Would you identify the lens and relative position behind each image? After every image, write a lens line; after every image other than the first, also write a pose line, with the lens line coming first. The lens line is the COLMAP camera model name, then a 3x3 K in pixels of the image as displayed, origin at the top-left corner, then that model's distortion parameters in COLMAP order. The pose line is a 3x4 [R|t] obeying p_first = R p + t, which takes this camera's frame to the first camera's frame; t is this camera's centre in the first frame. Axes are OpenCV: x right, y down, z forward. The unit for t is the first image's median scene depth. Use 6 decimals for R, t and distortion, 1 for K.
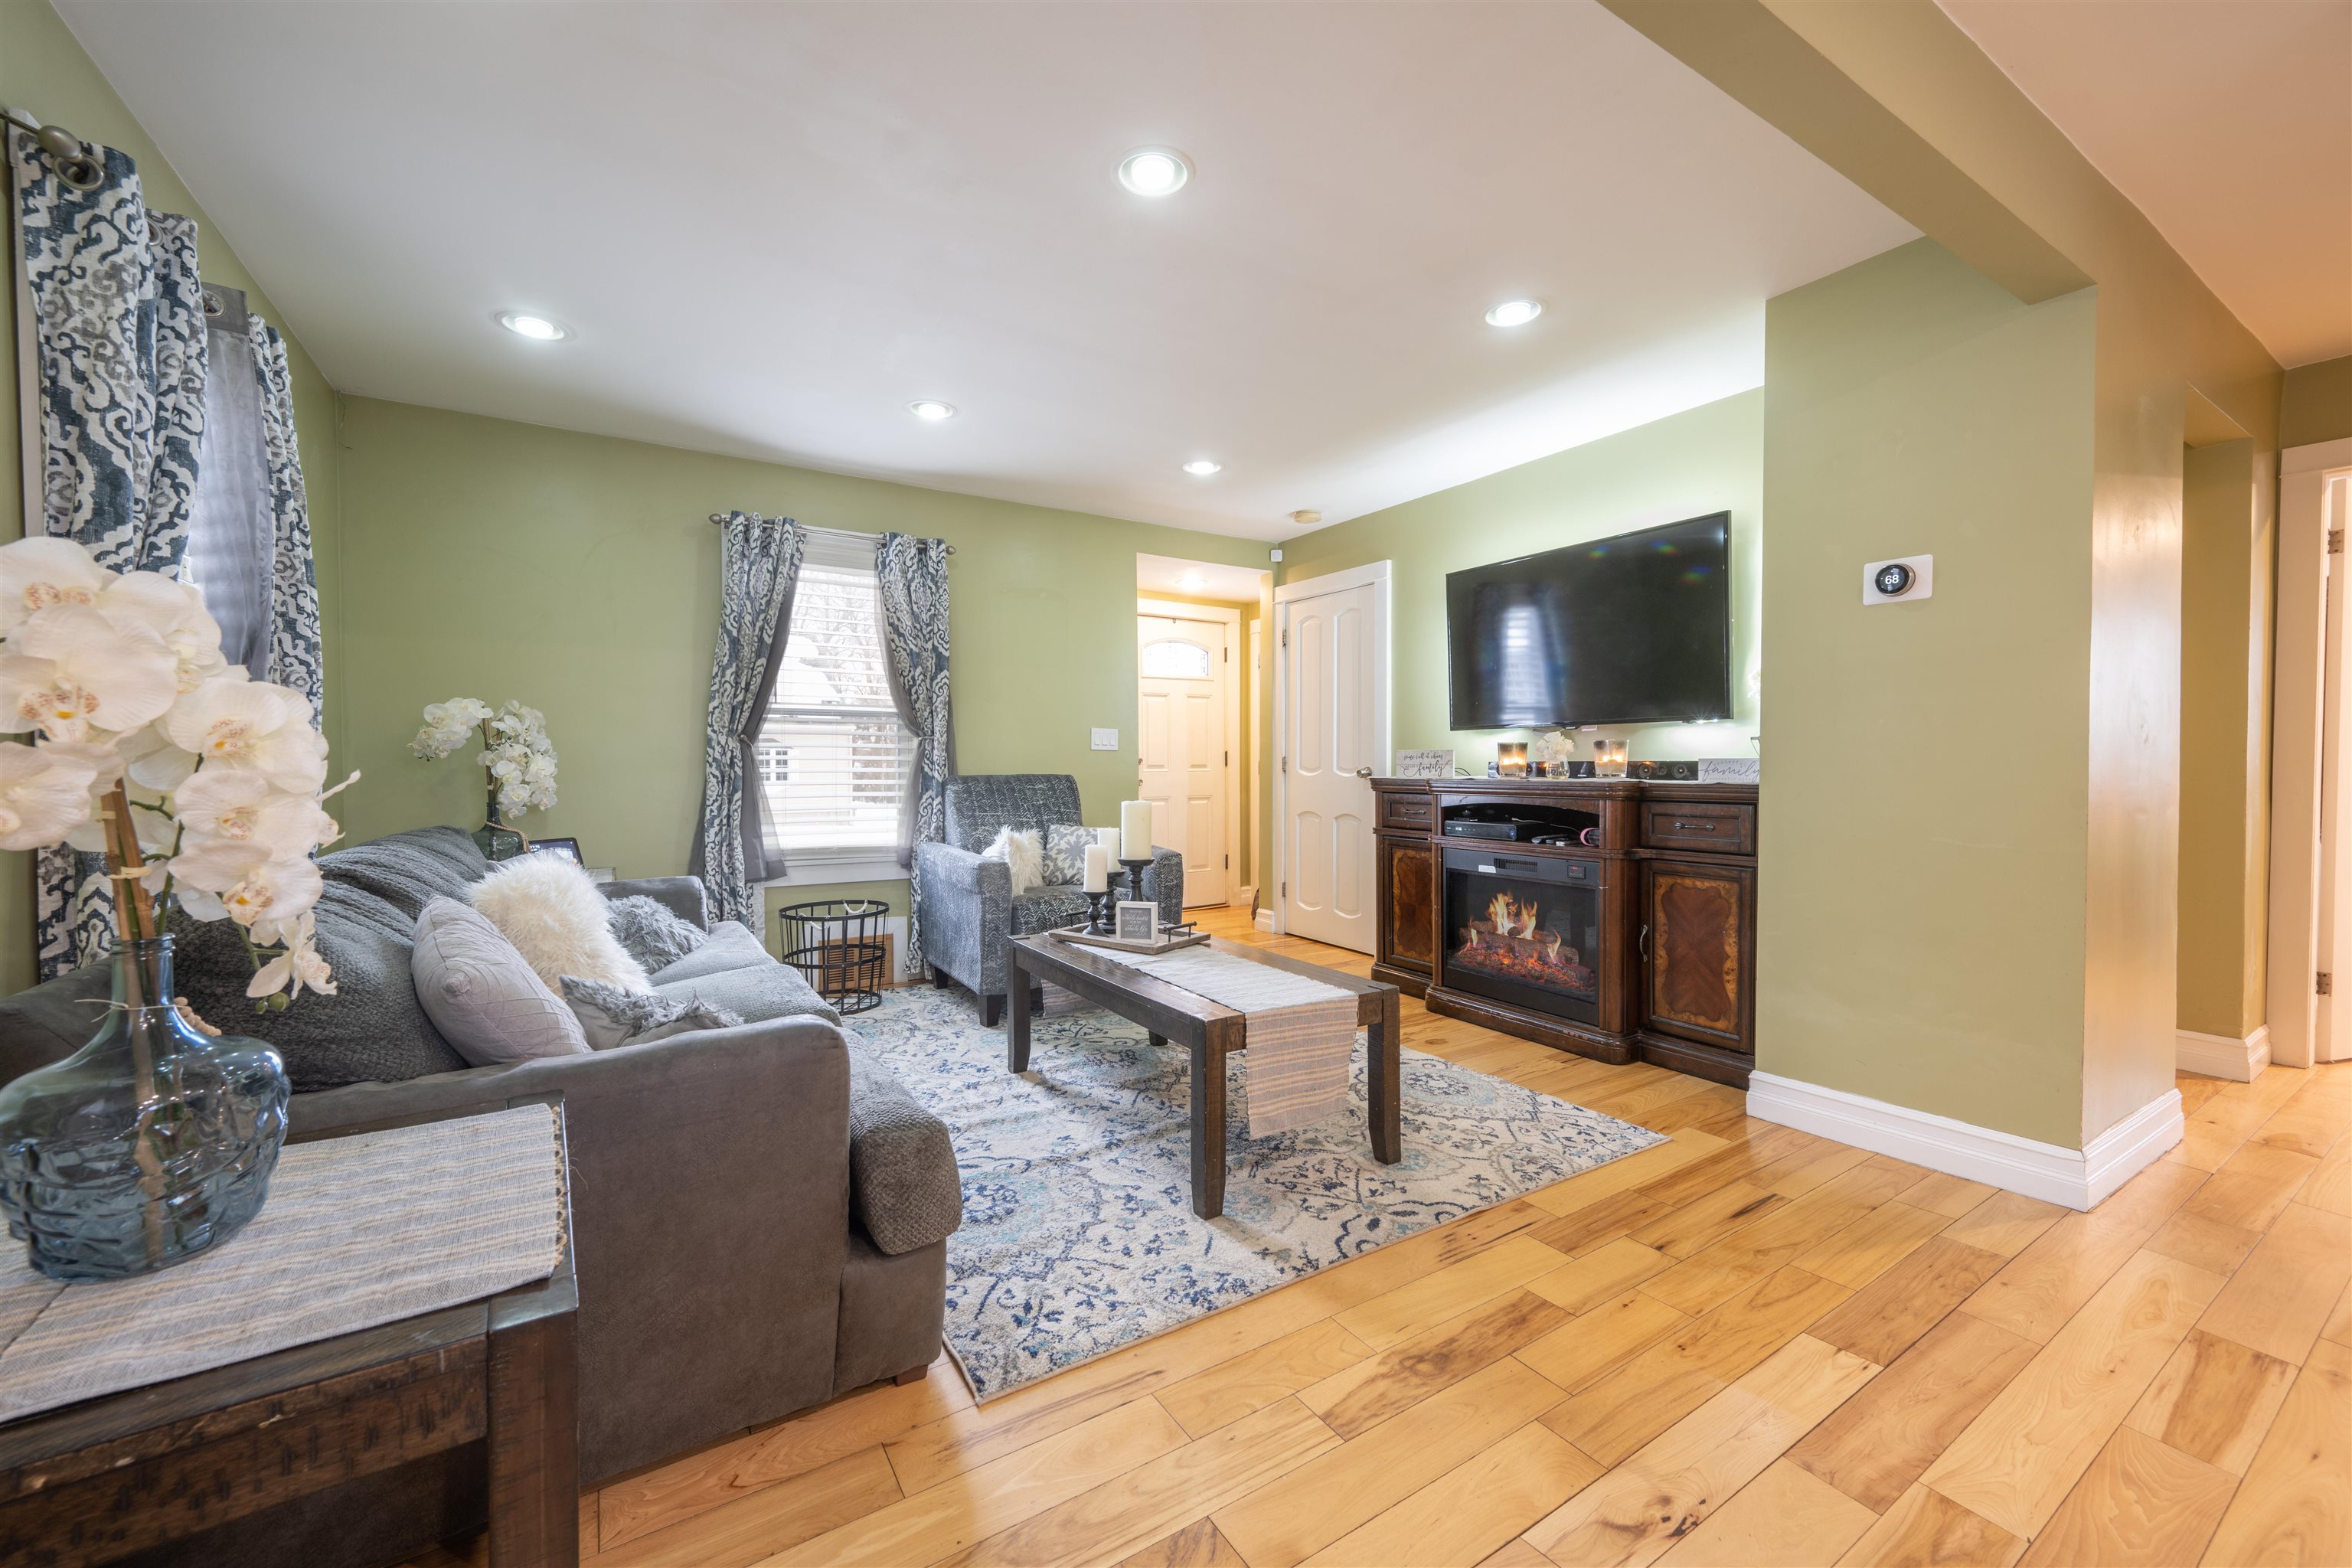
lens RADIAL K [[920.9, 0, 1175.1], [0, 920.9, 780.3], [0, 0, 1]] dist [-0.001787, 0.000722]
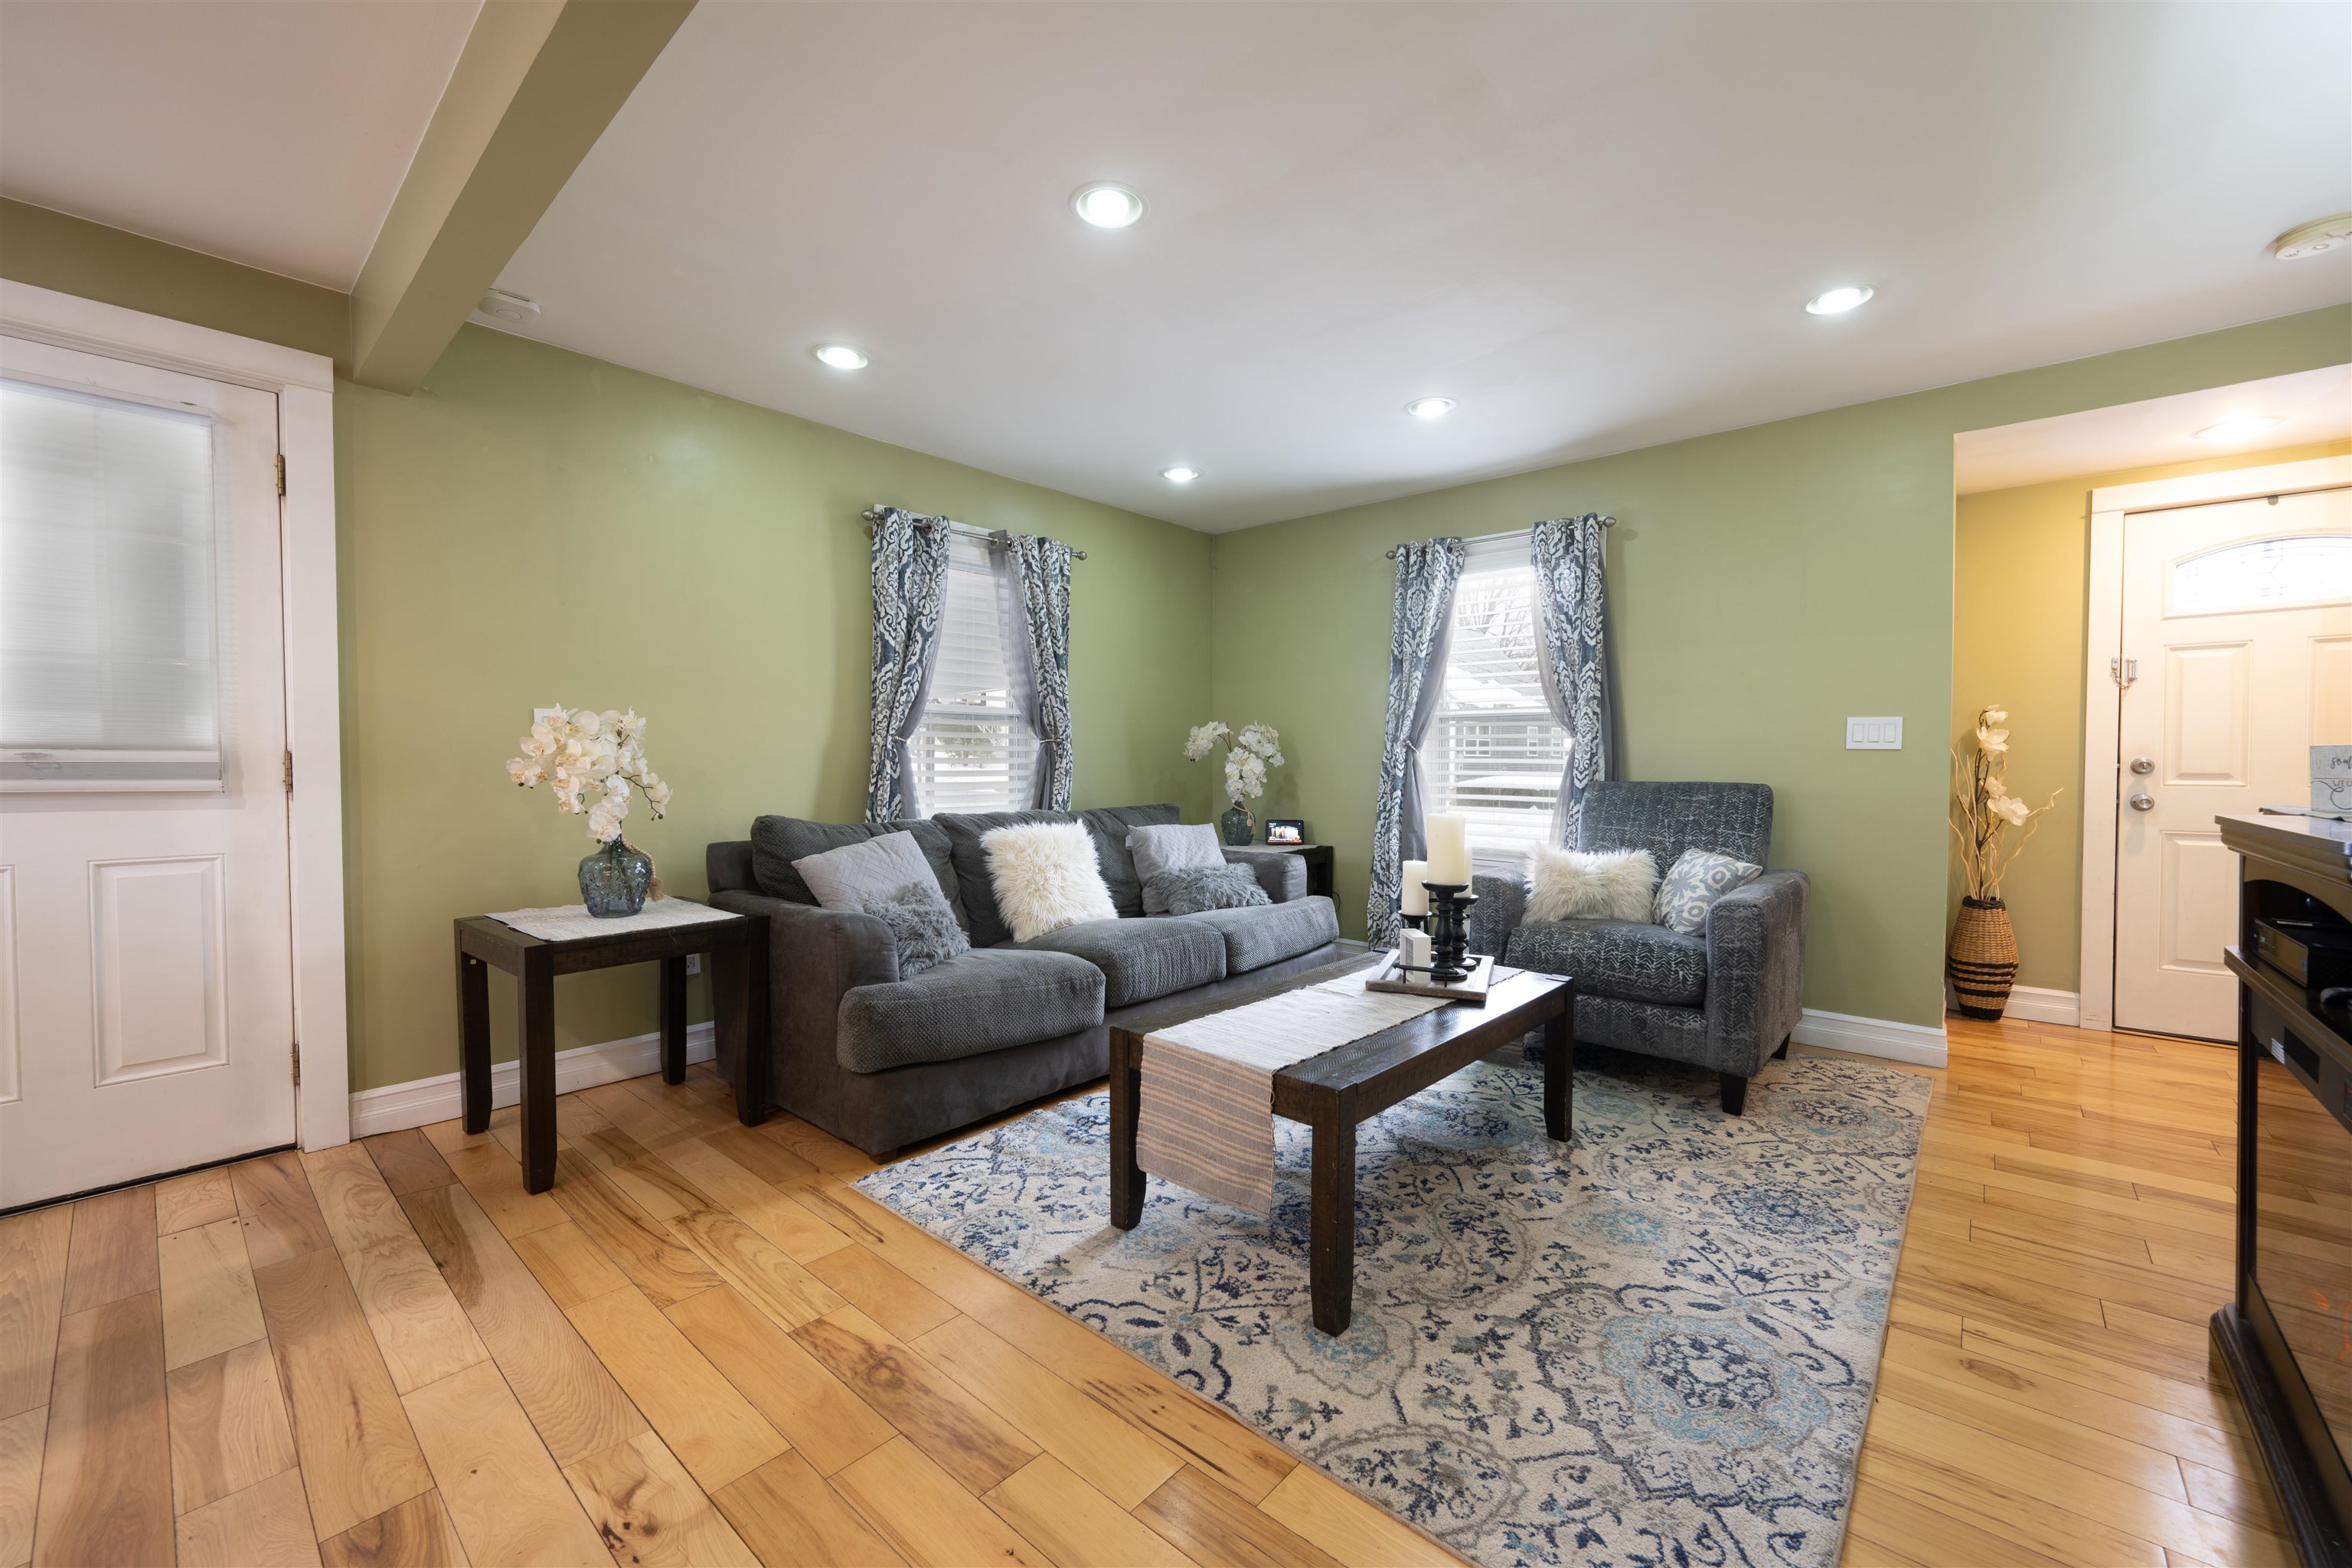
lens RADIAL K [[920.9, 0, 1184.3], [0, 920.9, 779.2], [0, 0, 1]] dist [-0.001787, 0.000722]
pose [[0.284605, 0.020293, -0.958430, 0.874045], [-0.022253, 0.999646, 0.014558, -0.019901], [0.958386, 0.017185, 0.284956, 0.679222]]
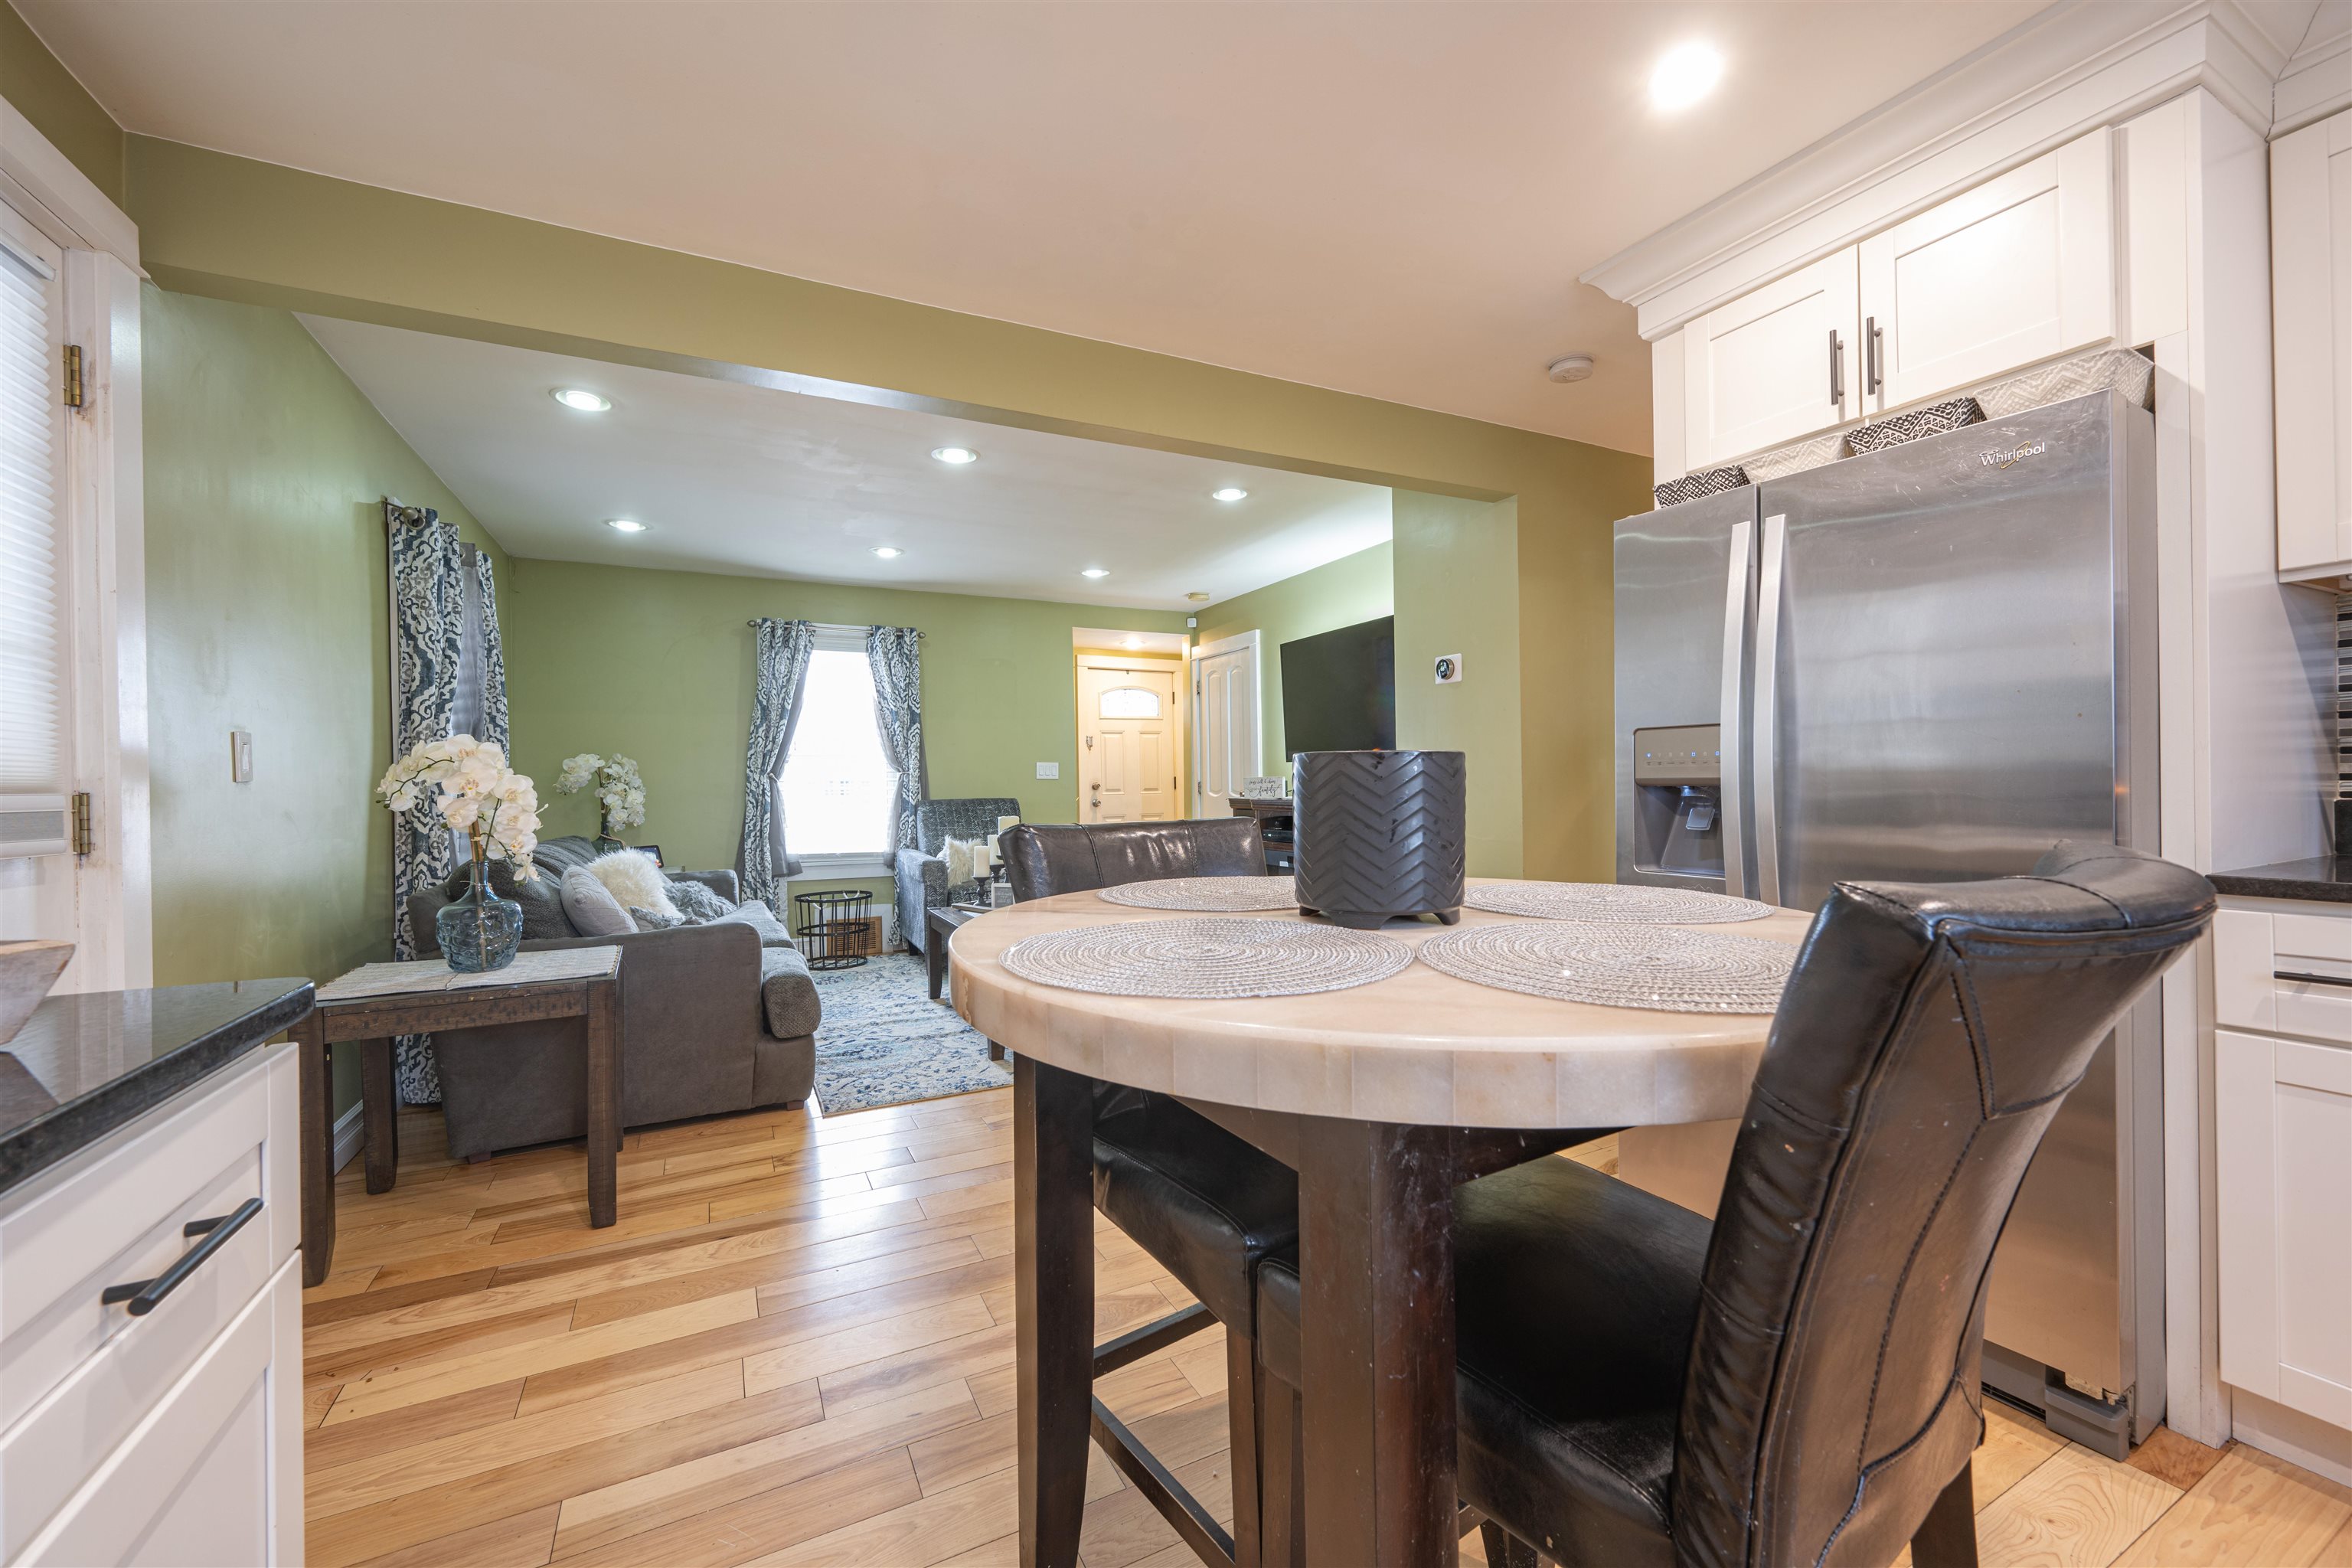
lens RADIAL K [[920.9, 0, 1174.1], [0, 920.9, 781.4], [0, 0, 1]] dist [-0.001787, 0.000722]
pose [[0.995482, -0.013220, -0.094022, 0.464485], [0.011264, 0.999709, -0.021310, 0.001148], [0.094277, 0.020155, 0.995342, -0.584671]]
